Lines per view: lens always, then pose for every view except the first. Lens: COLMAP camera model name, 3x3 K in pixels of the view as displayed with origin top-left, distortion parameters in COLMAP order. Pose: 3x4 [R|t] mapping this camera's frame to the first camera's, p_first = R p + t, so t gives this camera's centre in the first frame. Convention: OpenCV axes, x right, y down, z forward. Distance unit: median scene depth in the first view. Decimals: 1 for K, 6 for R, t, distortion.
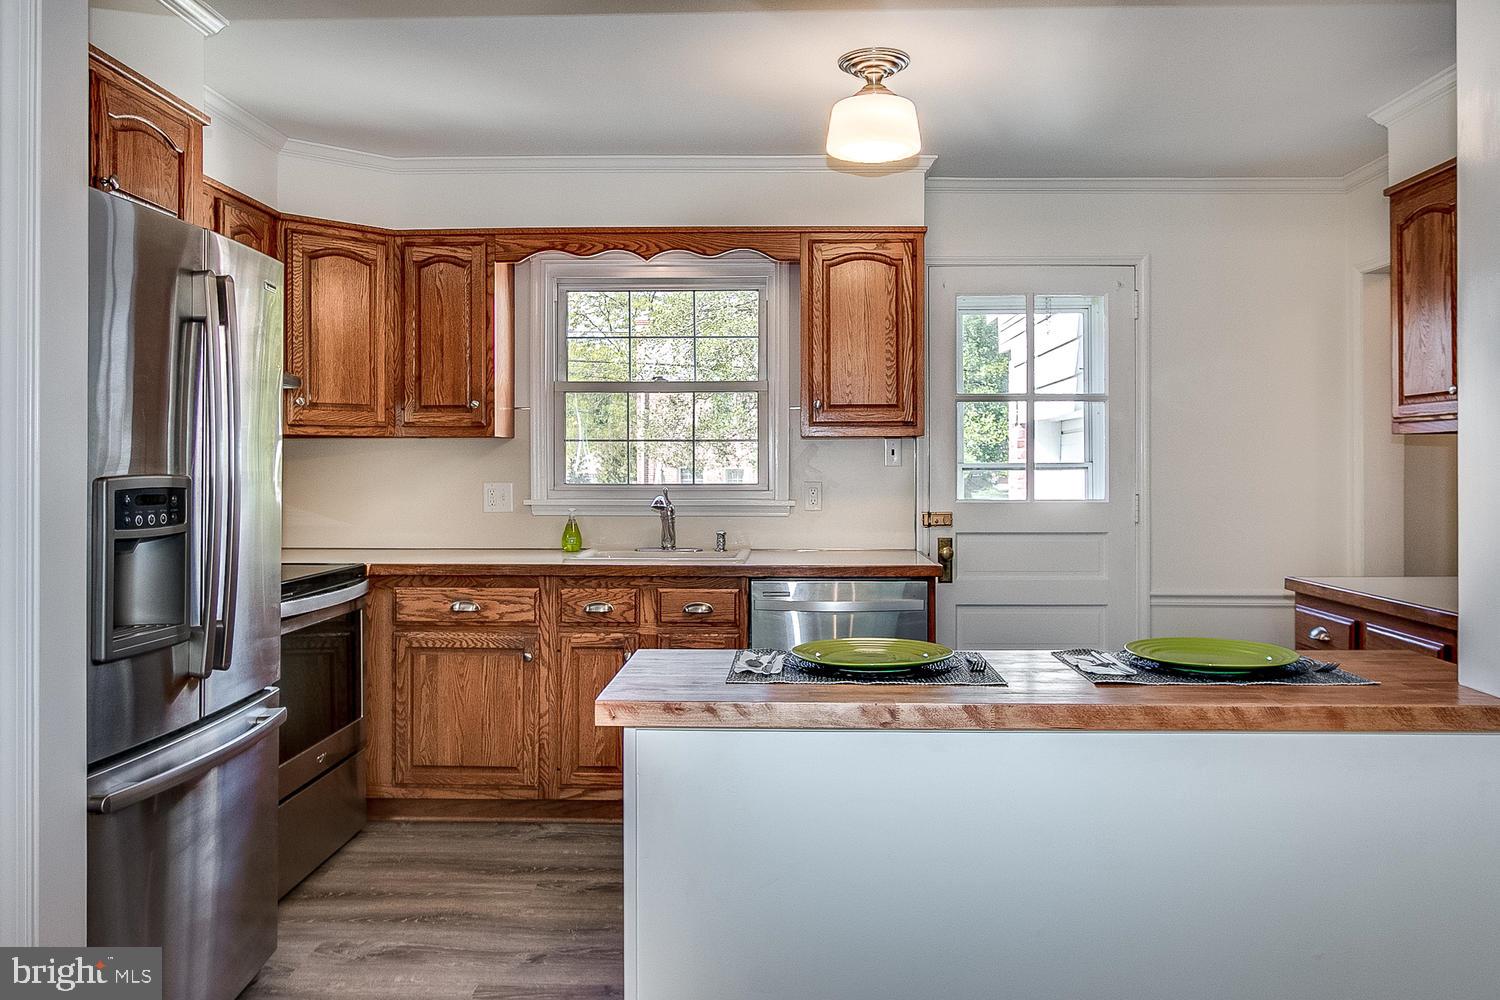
lens RADIAL K [[1120.2, 0, 754.2], [0, 1120.2, 465.6], [0, 0, 1]] dist [-0.002110, 0.002611]
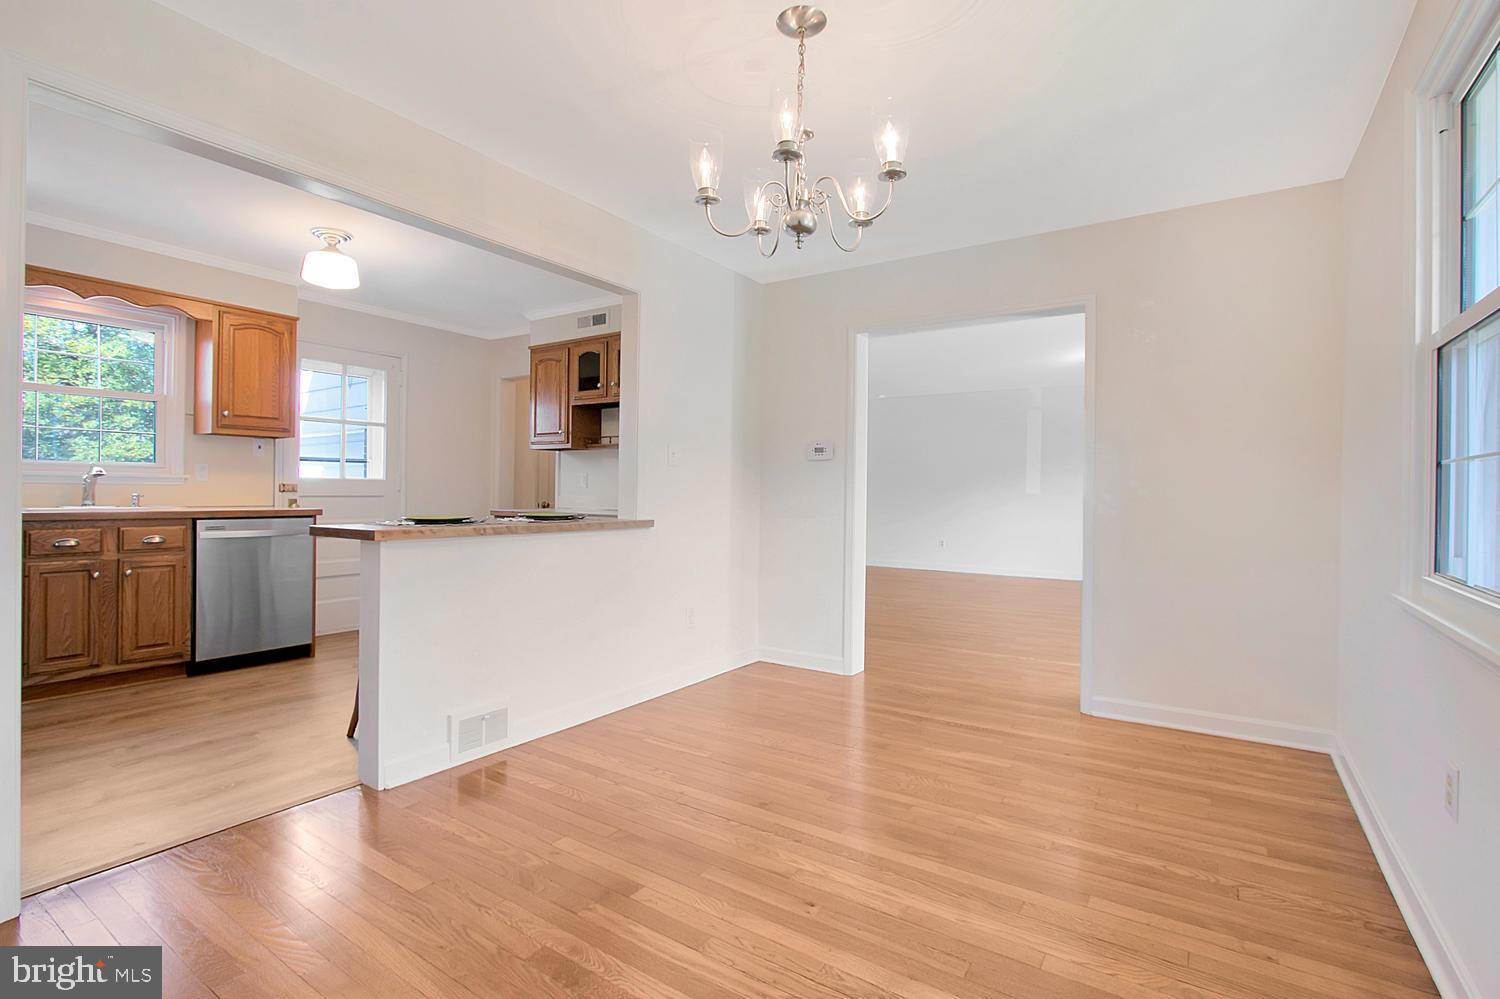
lens RADIAL K [[688.7, 0, 750.1], [0, 688.7, 488.5], [0, 0, 1]] dist [-0.002518, -0.000449]
pose [[0.533051, 0.005819, 0.846063, -0.390167], [-0.008590, 0.999962, -0.001466, 0.050195], [-0.846039, -0.006486, 0.533081, -0.173808]]
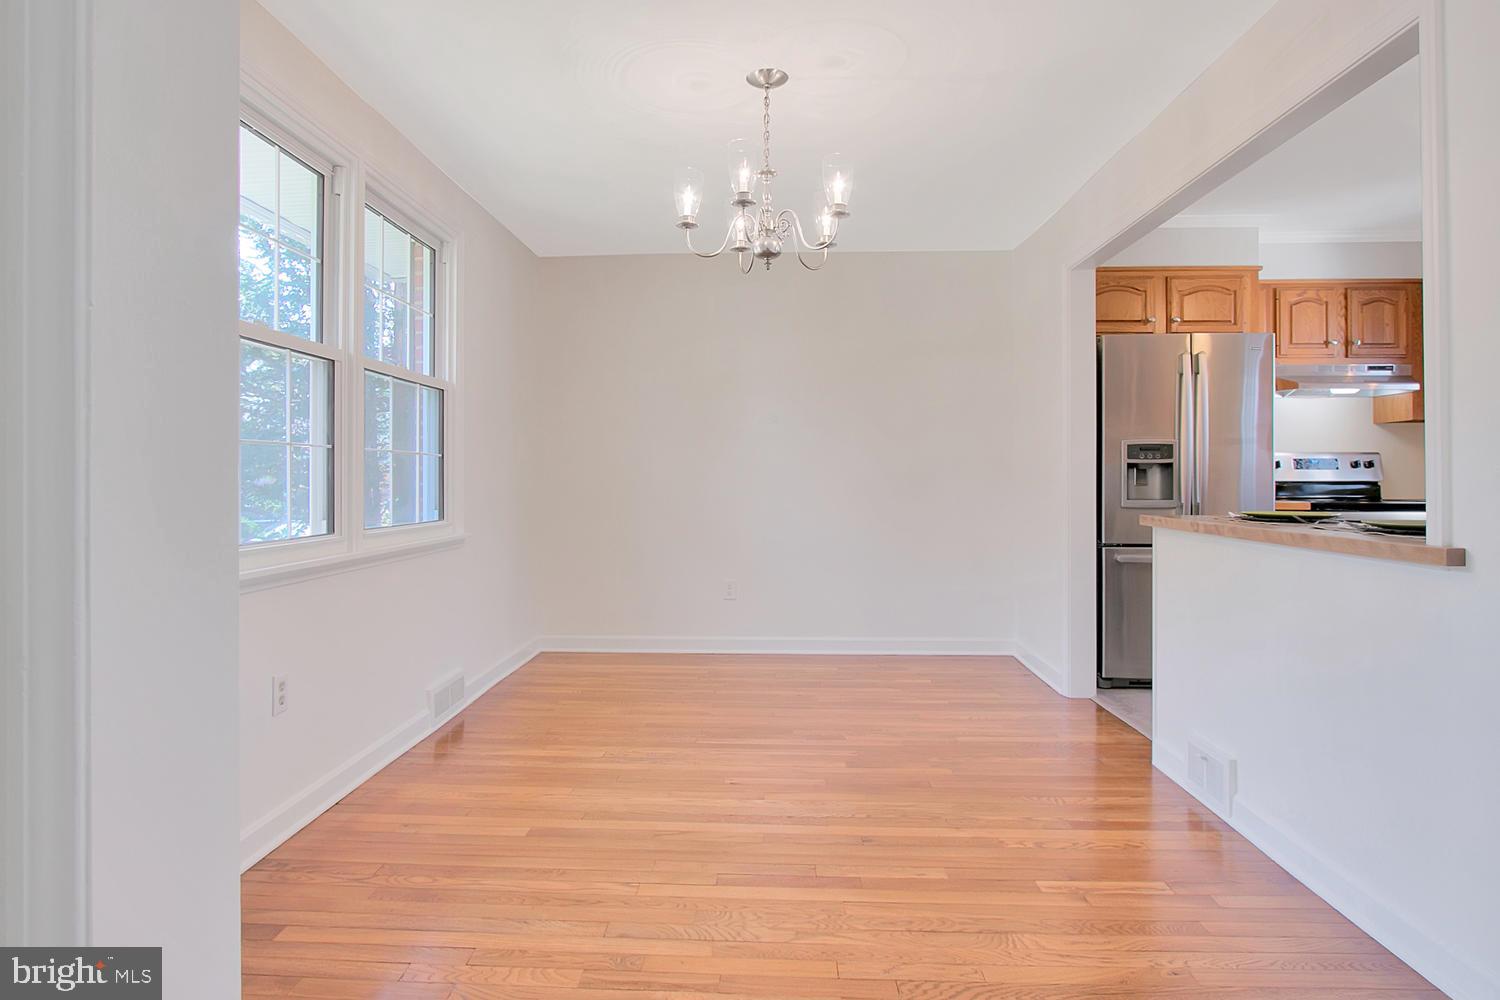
lens RADIAL K [[873.5, 0, 748.3], [0, 873.5, 474.7], [0, 0, 1]] dist [-0.001002, -0.000176]
pose [[-0.014485, -0.001770, -0.999894, 0.783954], [-0.001467, 0.999997, -0.001749, 0.051982], [0.999894, 0.001441, -0.014488, 0.055469]]
